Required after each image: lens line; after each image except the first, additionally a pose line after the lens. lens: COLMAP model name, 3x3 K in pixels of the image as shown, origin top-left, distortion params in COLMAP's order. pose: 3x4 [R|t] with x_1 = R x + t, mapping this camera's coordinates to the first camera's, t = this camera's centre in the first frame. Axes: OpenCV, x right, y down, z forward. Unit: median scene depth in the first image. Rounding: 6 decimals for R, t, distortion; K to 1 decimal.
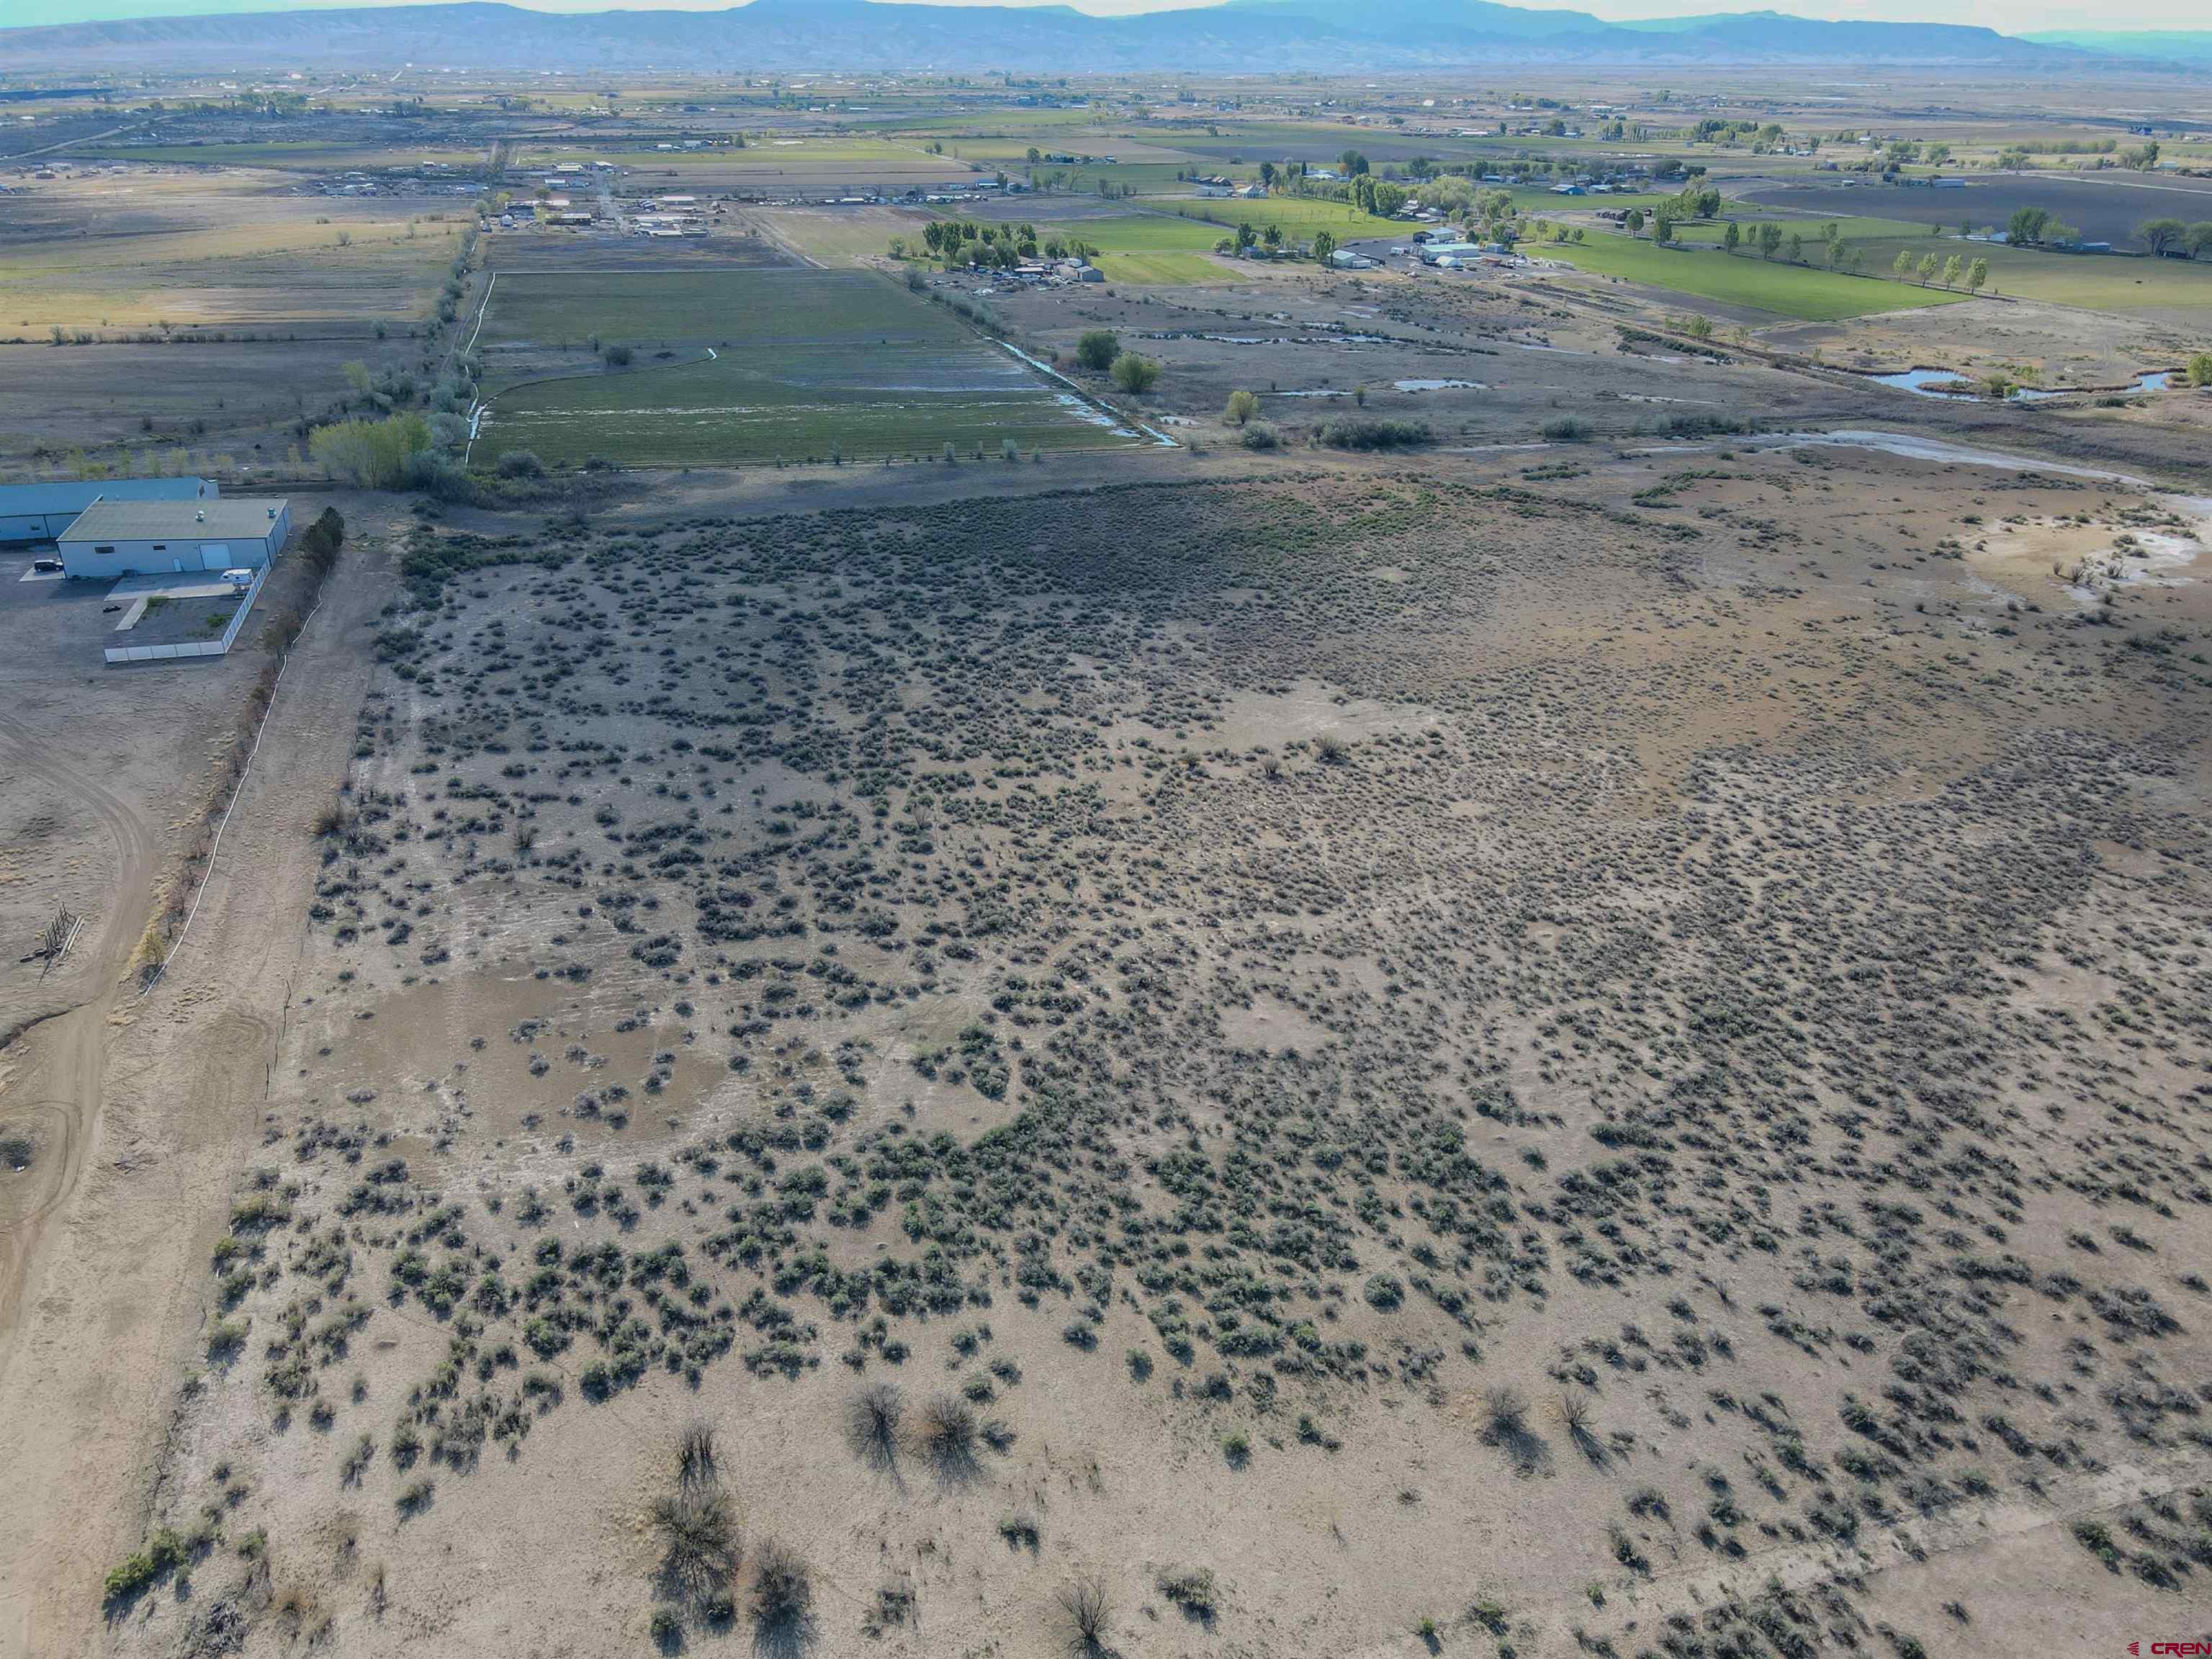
lens RADIAL K [[1629.0, 0, 1096.1], [0, 1629.0, 840.1], [0, 0, 1]] dist [-0.005588, 0.021200]
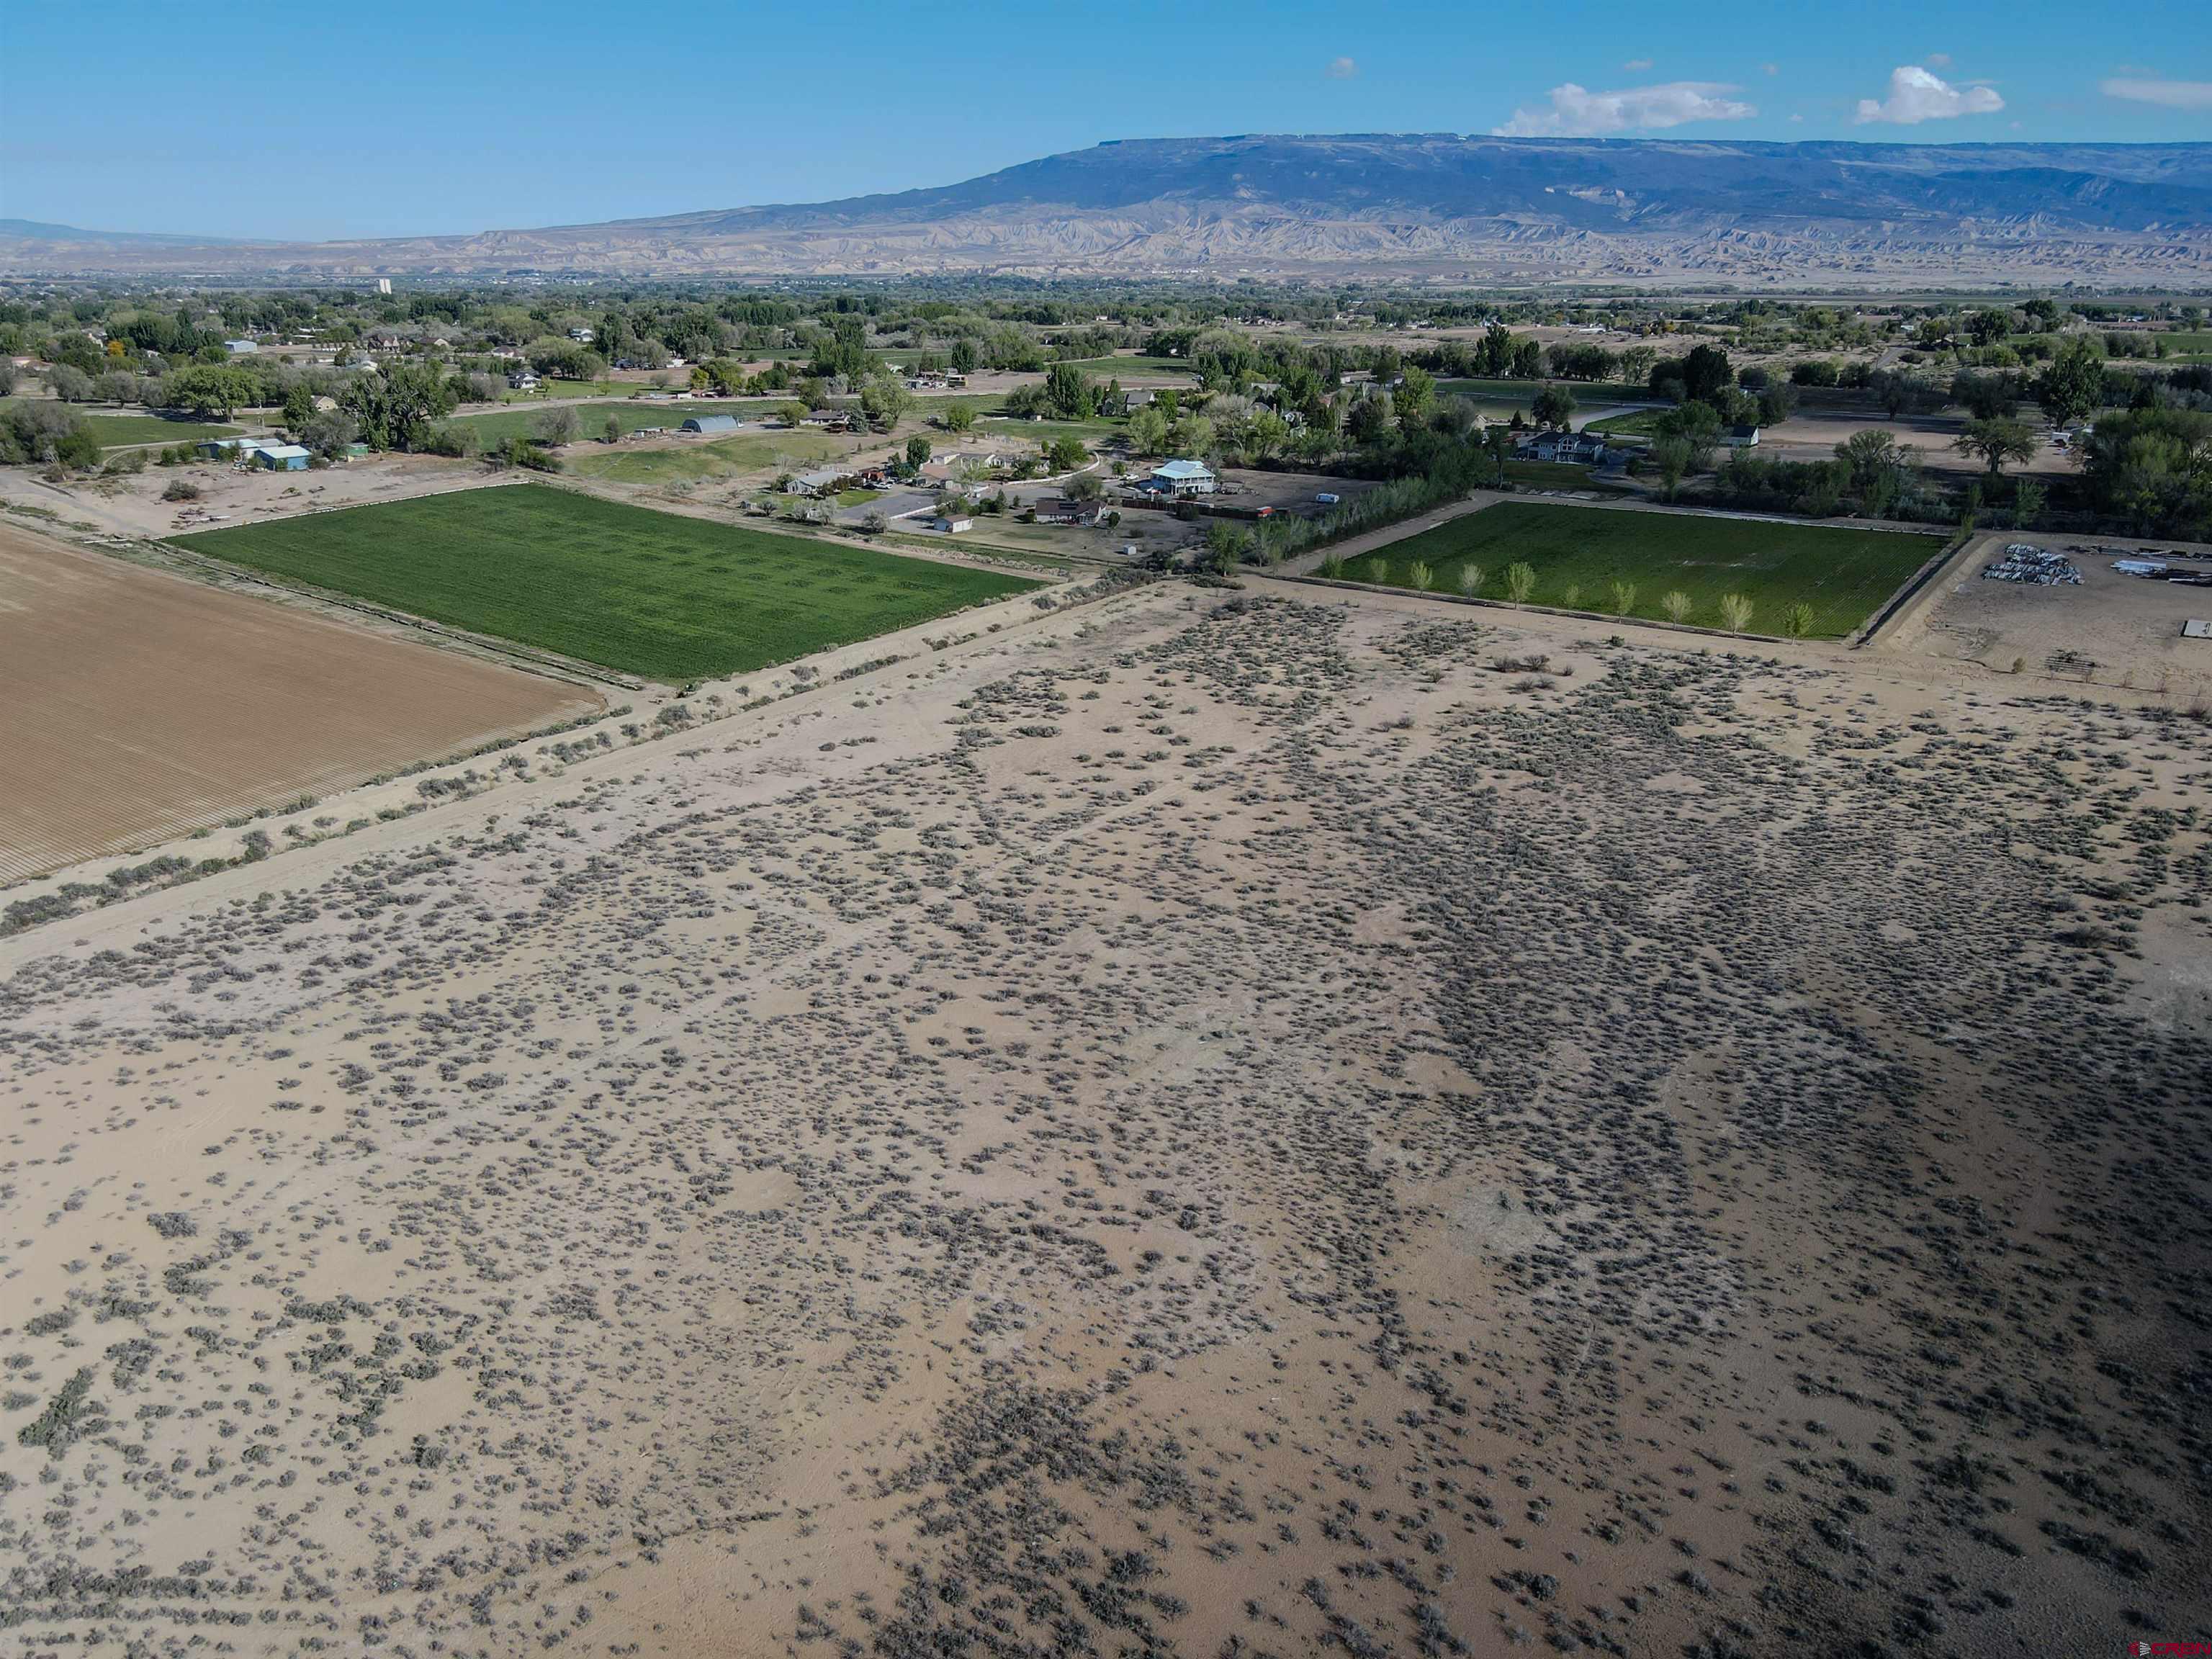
lens RADIAL K [[1629.0, 0, 1096.1], [0, 1629.0, 840.1], [0, 0, 1]] dist [-0.005588, 0.021200]
pose [[-0.792236, 0.197921, -0.577225, 1.720175], [-0.270937, 0.733495, 0.623361, -0.805738], [0.546768, 0.650241, -0.527477, 1.727038]]
